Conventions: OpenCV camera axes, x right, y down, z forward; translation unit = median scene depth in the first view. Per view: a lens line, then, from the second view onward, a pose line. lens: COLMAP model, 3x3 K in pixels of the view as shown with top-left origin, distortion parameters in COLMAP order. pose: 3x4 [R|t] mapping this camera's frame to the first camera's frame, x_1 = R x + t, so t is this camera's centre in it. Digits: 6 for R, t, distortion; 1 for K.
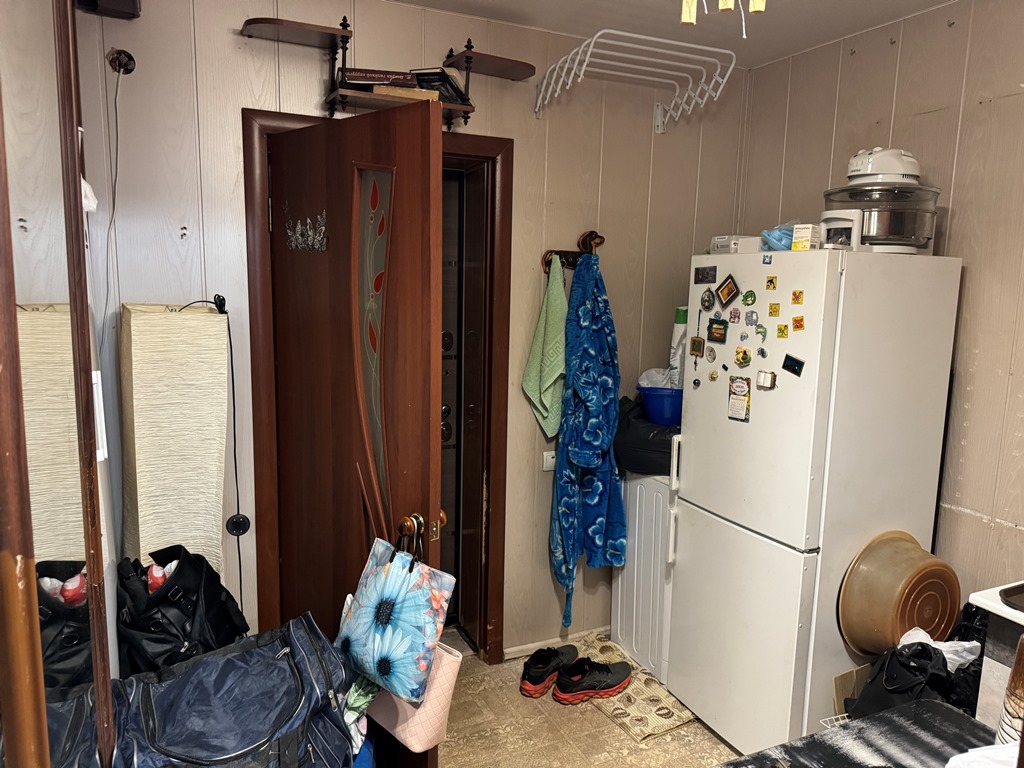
lens RADIAL K [[721.4, 0, 511.8], [0, 721.4, 393.7], [0, 0, 1]] dist [0.098508, -0.140234]
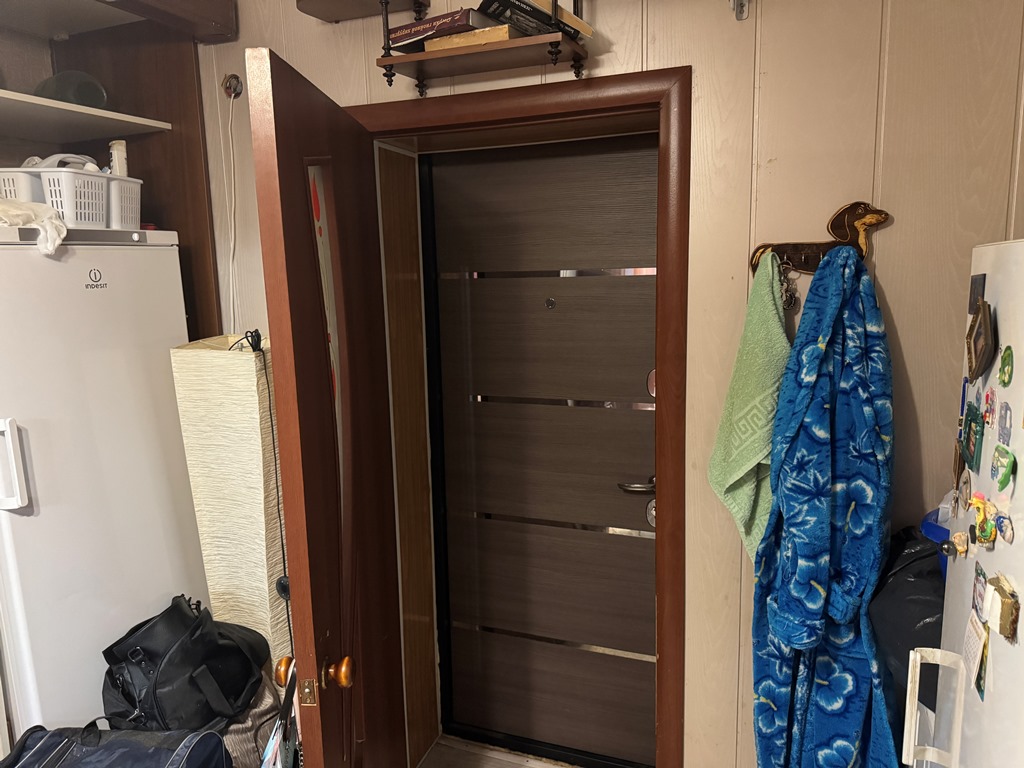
lens RADIAL K [[718.3, 0, 517.2], [0, 718.3, 387.5], [0, 0, 1]] dist [0.112934, -0.189859]
pose [[0.677742, 0.082901, -0.730611, 0.347114], [-0.079741, 0.996050, 0.039049, -0.093616], [0.730963, 0.031794, 0.681676, 0.474552]]
